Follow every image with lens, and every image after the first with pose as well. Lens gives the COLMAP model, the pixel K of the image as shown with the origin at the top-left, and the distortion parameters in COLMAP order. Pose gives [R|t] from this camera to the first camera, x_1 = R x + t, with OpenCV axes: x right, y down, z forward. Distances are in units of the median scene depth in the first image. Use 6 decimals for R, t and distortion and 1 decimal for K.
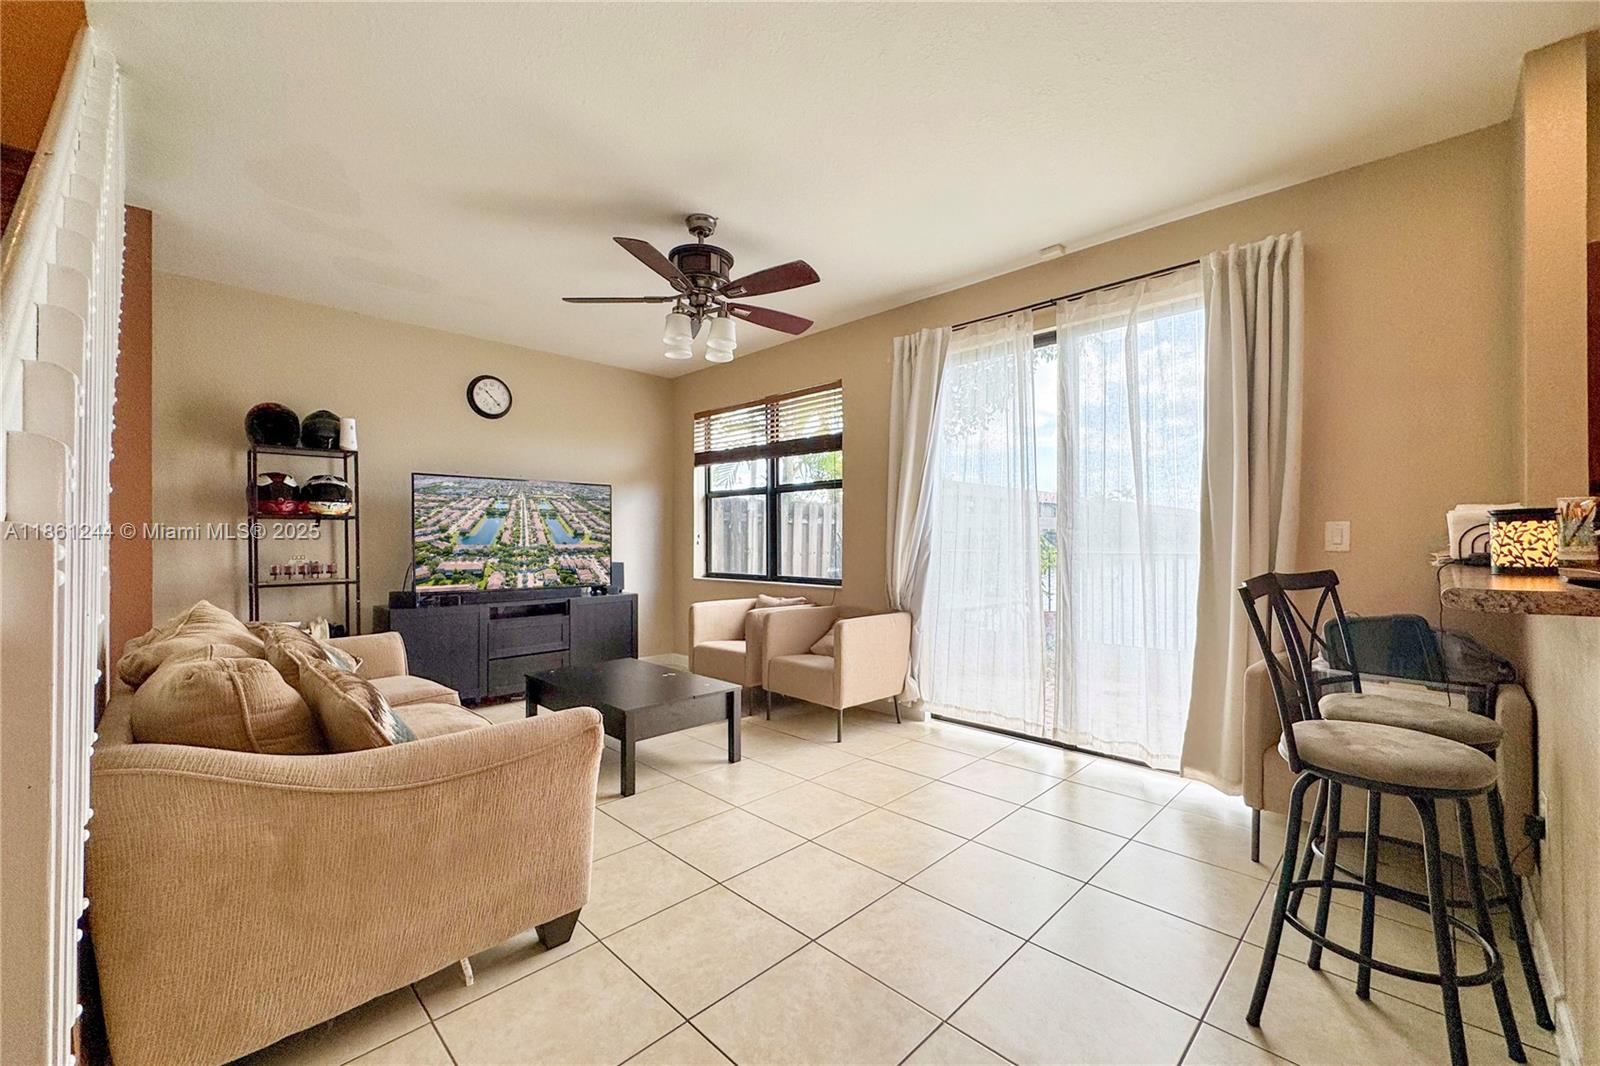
lens RADIAL K [[692.2, 0, 759.9], [0, 692.2, 531.2], [0, 0, 1]] dist [-0.008989, 0.001987]
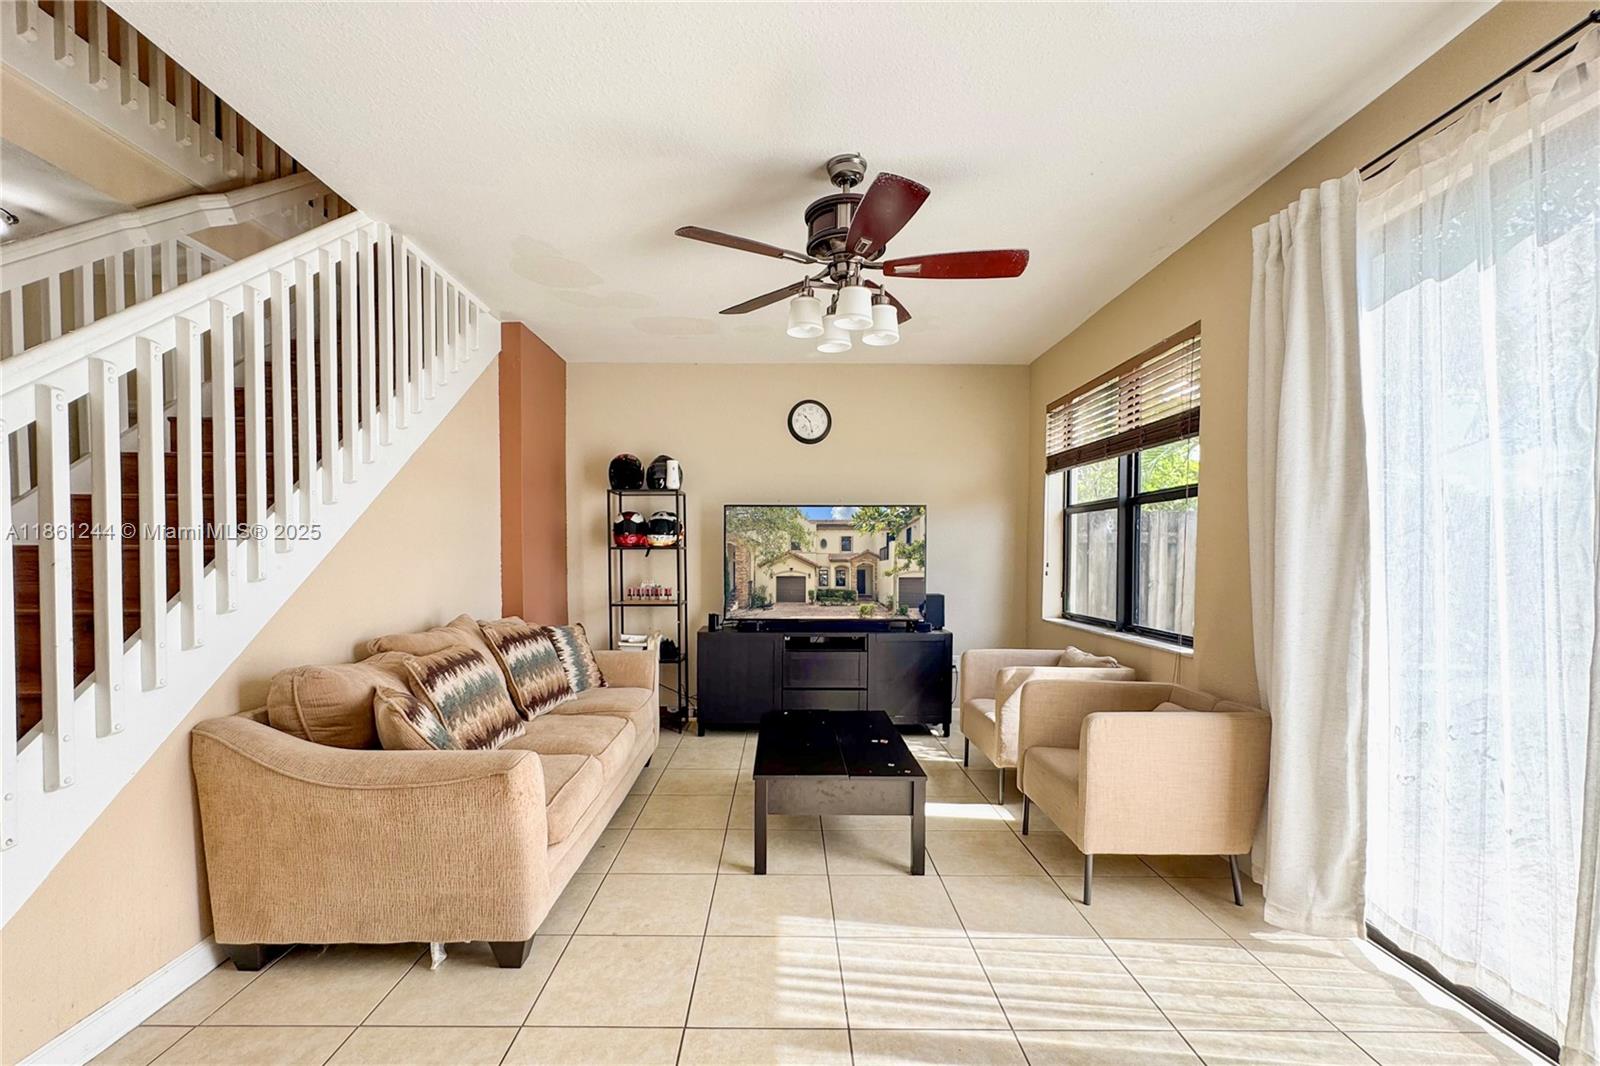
lens RADIAL K [[692.2, 0, 740.8], [0, 692.2, 575.6], [0, 0, 1]] dist [-0.008989, 0.001987]
pose [[0.675736, 0.027152, -0.736644, 0.324831], [0.010293, 0.998876, 0.046260, -0.025617], [0.737072, -0.038842, 0.674697, 0.305369]]
